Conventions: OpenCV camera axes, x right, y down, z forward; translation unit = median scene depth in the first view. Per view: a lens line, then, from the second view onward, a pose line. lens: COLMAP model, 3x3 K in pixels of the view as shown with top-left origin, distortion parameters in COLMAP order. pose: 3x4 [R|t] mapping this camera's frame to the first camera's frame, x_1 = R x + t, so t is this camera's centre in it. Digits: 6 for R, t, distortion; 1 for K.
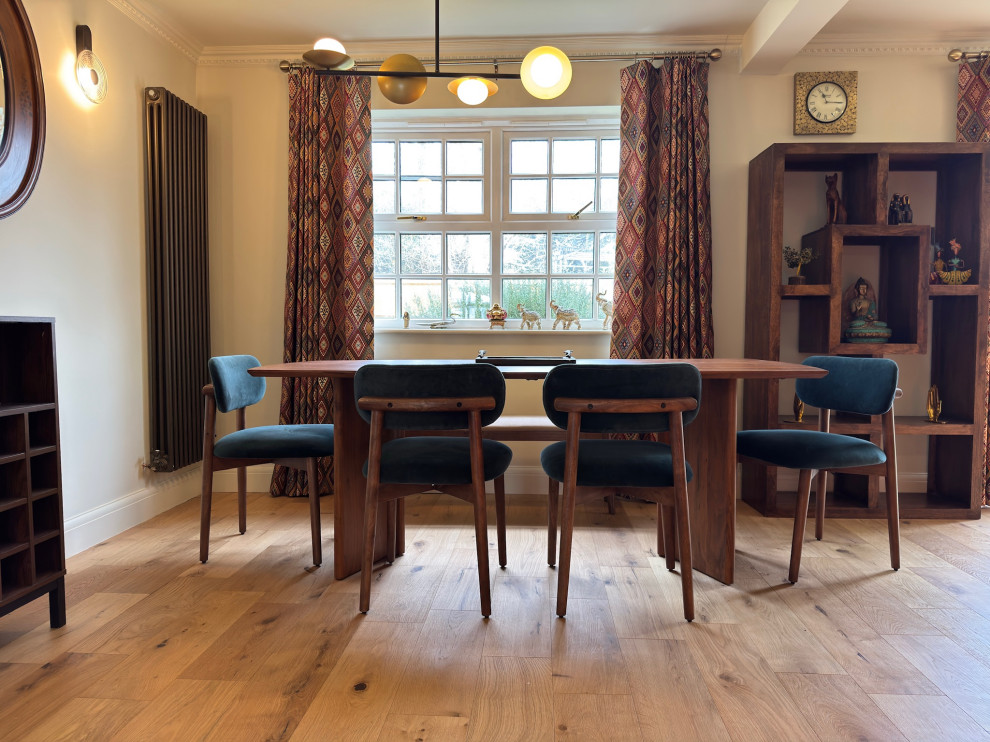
lens RADIAL K [[688.3, 0, 493.0], [0, 688.3, 377.9], [0, 0, 1]] dist [0.099176, -0.112470]
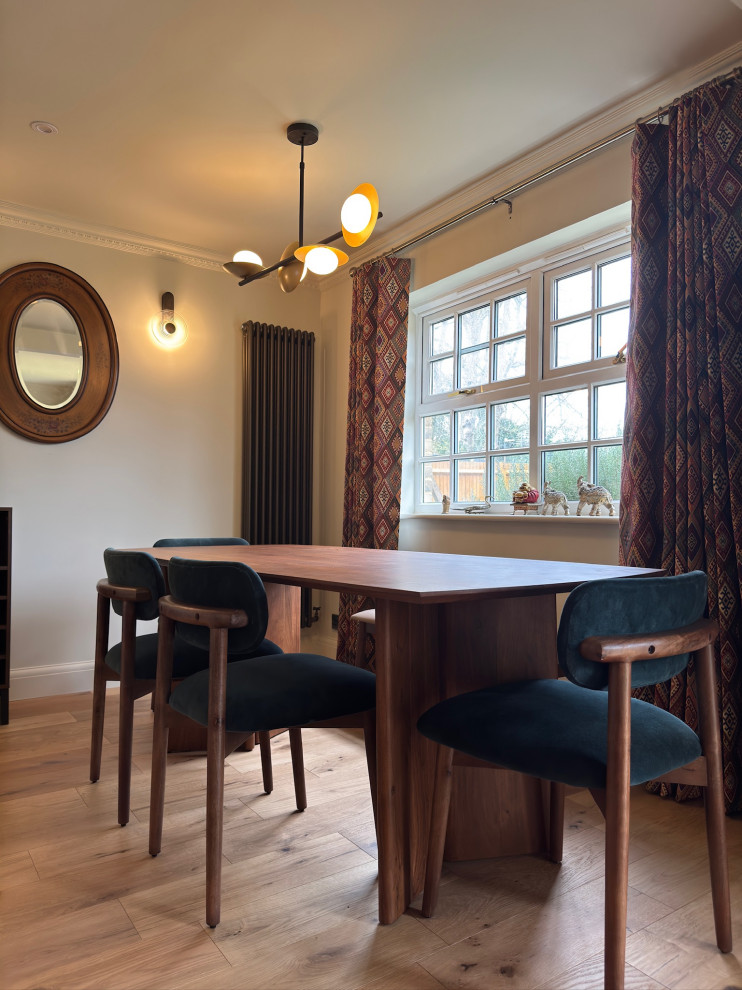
lens RADIAL K [[688.3, 0, 369.8], [0, 688.3, 498.9], [0, 0, 1]] dist [0.099176, -0.112470]
pose [[0.619266, -0.015384, -0.785031, 0.553663], [-0.055608, 0.996438, -0.063393, -0.029551], [0.783210, 0.082911, 0.616205, 0.380521]]
